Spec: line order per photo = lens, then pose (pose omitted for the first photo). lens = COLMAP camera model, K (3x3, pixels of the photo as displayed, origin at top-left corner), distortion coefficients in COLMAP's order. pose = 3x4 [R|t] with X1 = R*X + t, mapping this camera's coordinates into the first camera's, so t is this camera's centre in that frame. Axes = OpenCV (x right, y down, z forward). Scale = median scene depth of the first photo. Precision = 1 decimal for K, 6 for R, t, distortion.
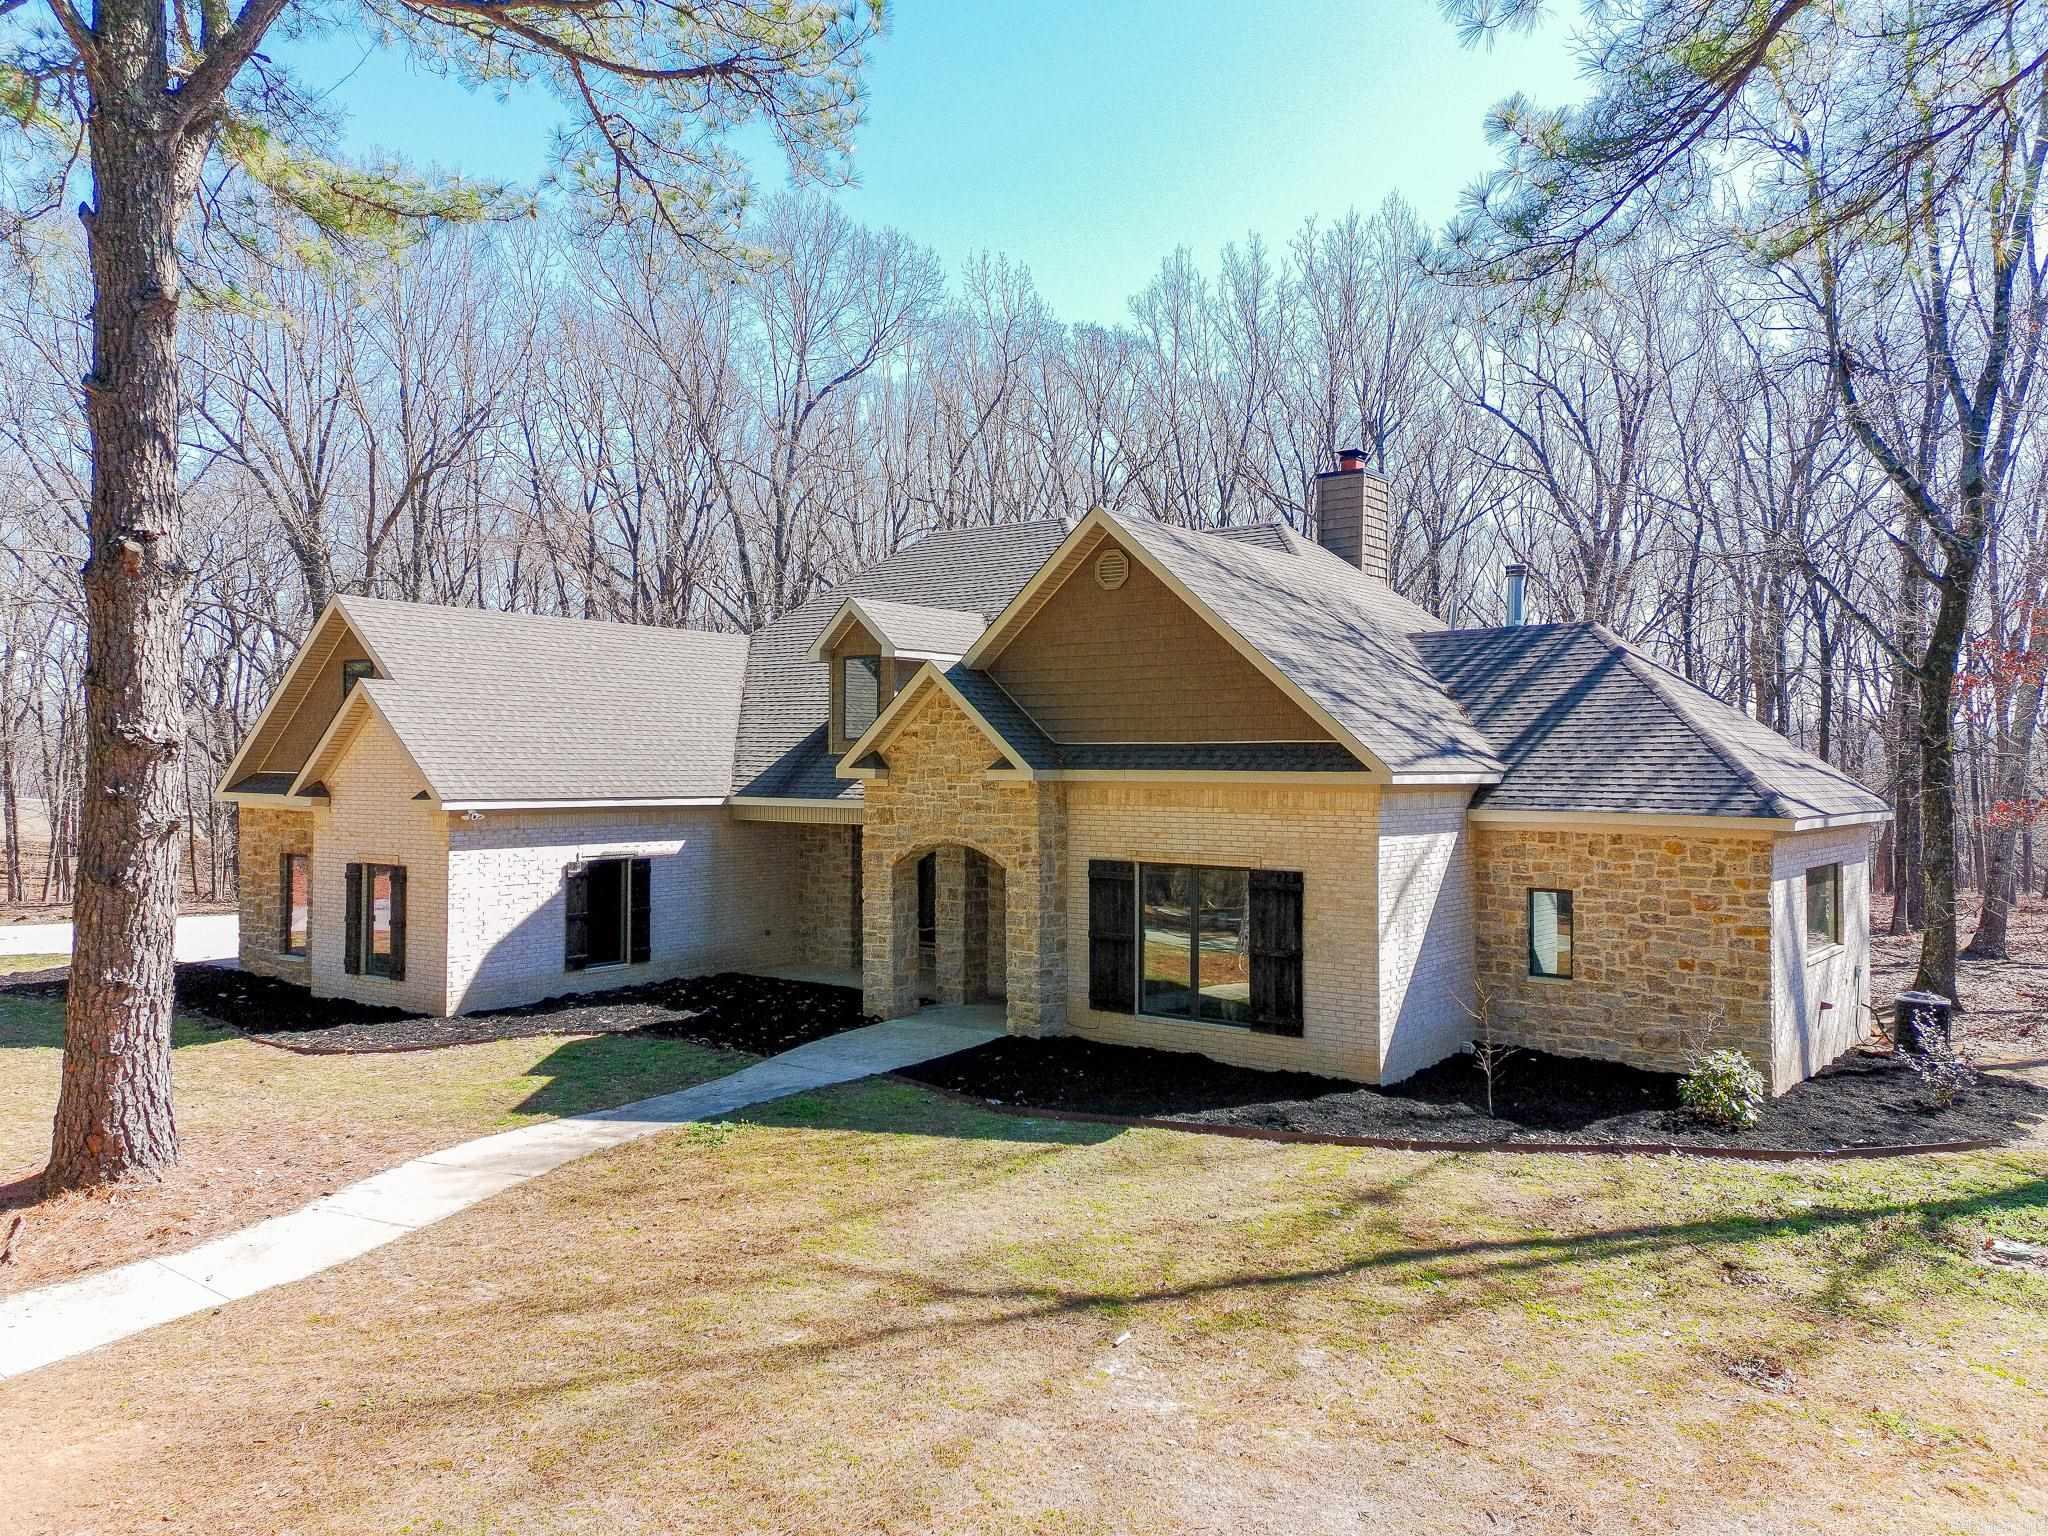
lens RADIAL K [[1494.5, 0, 1035.2], [0, 1494.5, 761.7], [0, 0, 1]] dist [0.098380, 0.004353]
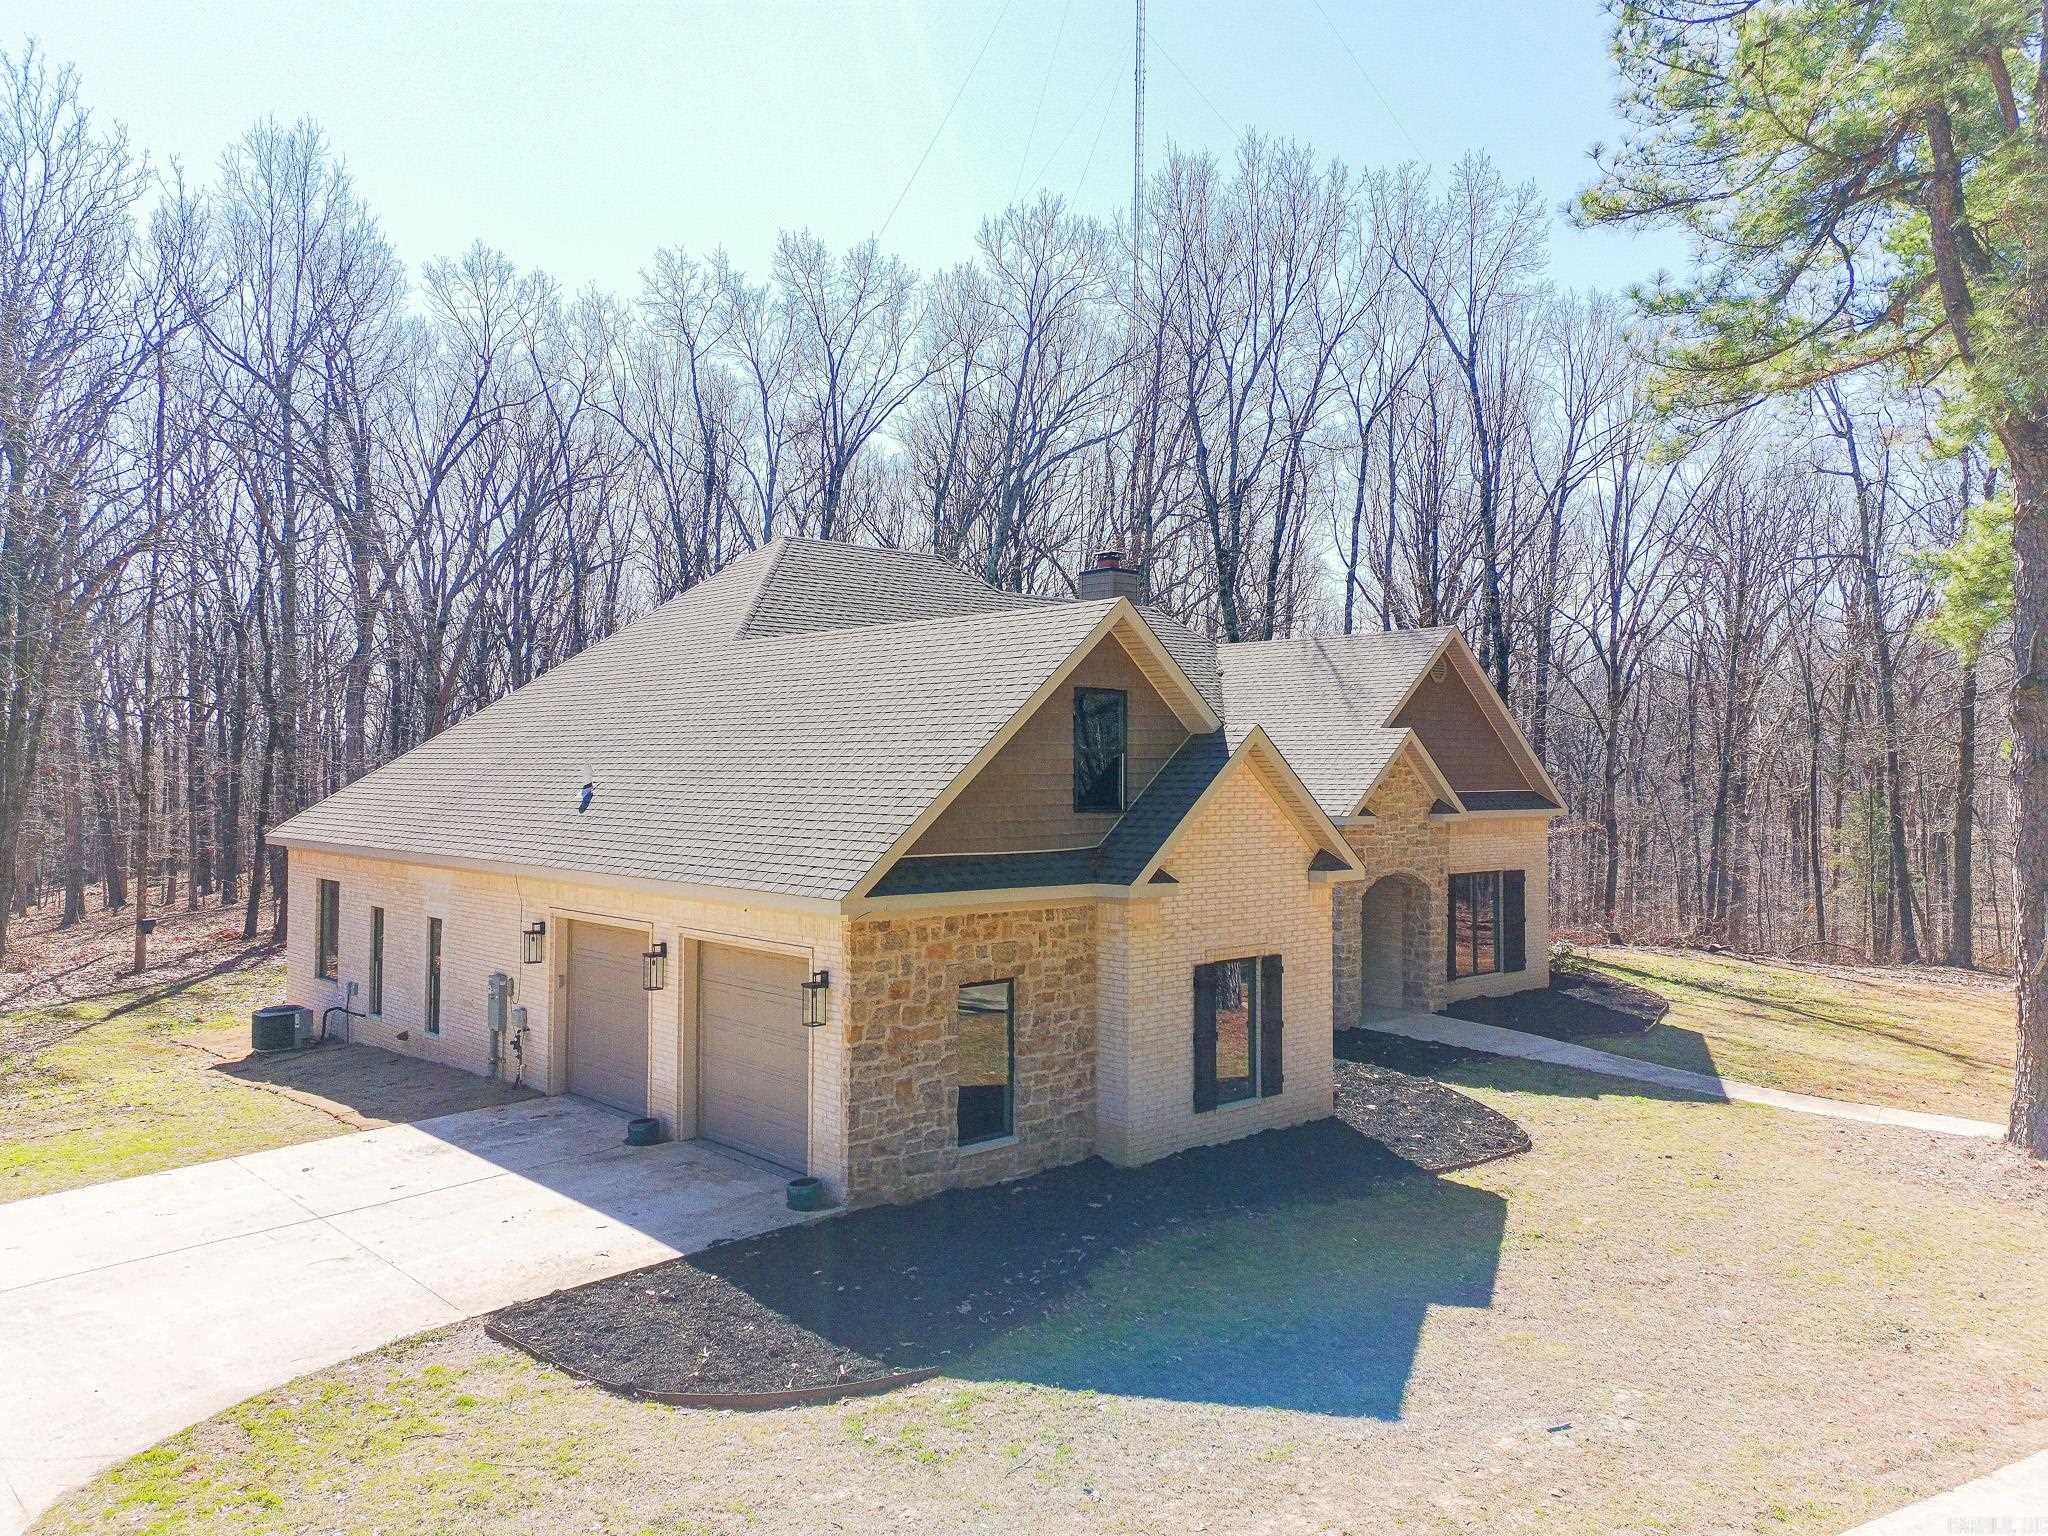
lens RADIAL K [[1494.5, 0, 1025.3], [0, 1494.5, 774.2], [0, 0, 1]] dist [0.098380, 0.004353]
pose [[0.186440, -0.009845, 0.982417, -1.470317], [-0.005037, 0.999927, 0.010976, -0.044091], [-0.982453, -0.006995, 0.186377, 1.166003]]
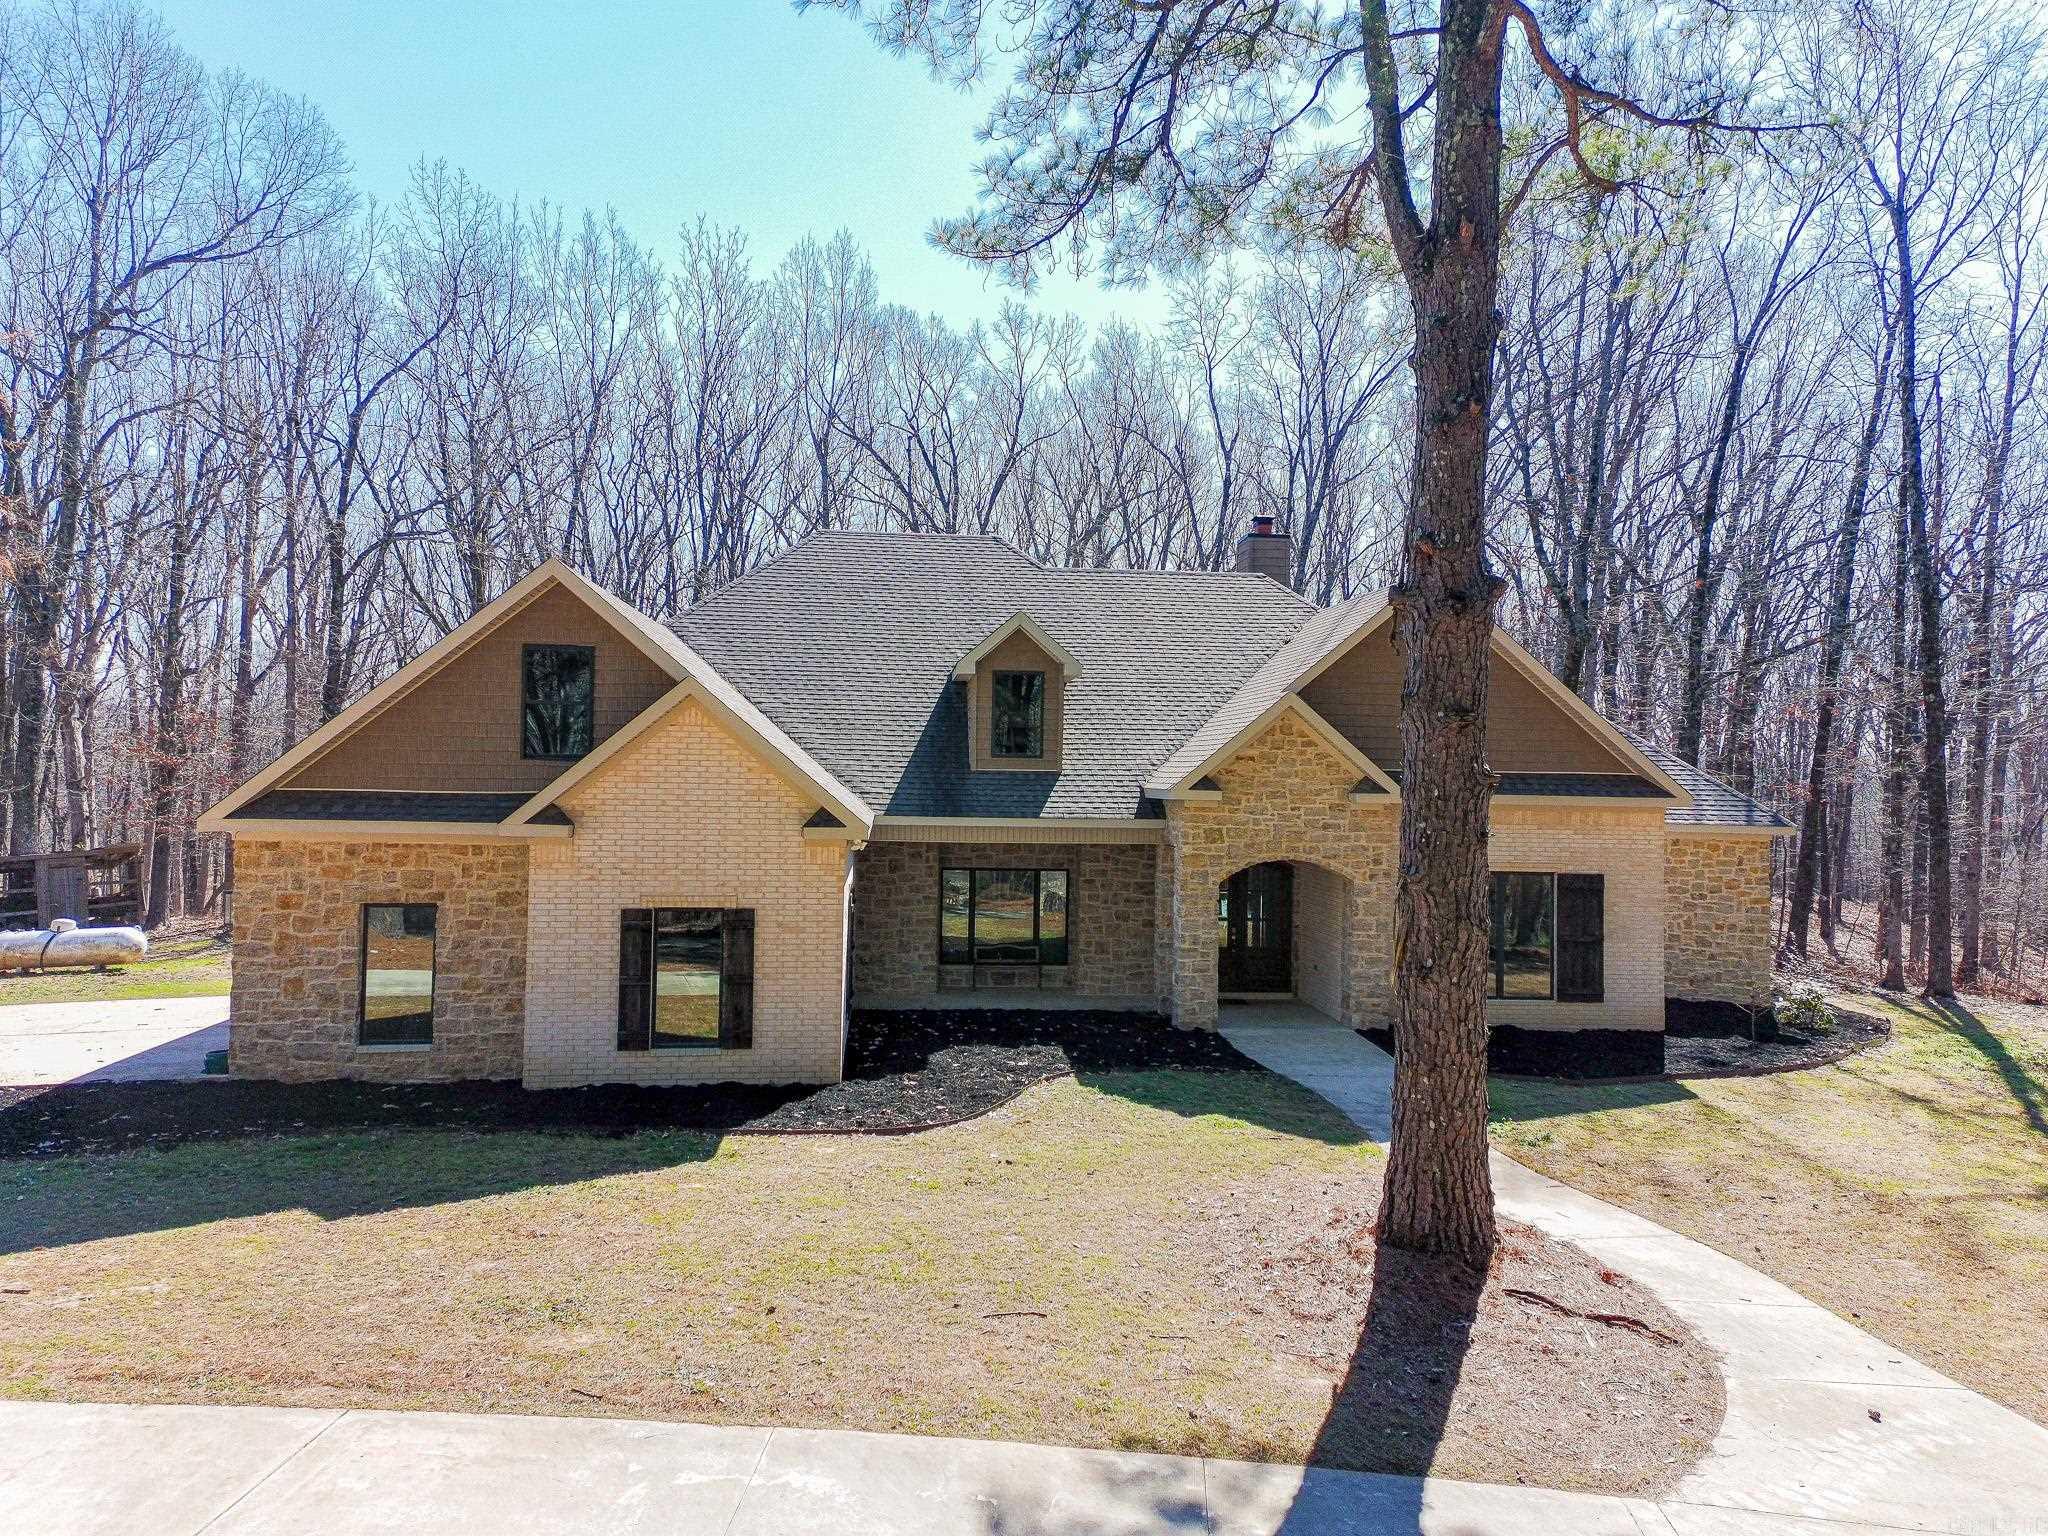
lens RADIAL K [[1494.5, 0, 1034.9], [0, 1494.5, 761.7], [0, 0, 1]] dist [0.098380, 0.004353]
pose [[0.731207, 0.010952, 0.682068, -1.017228], [-0.015334, 0.999882, 0.000383, -0.015673], [-0.681984, -0.010739, 0.731288, 0.359621]]
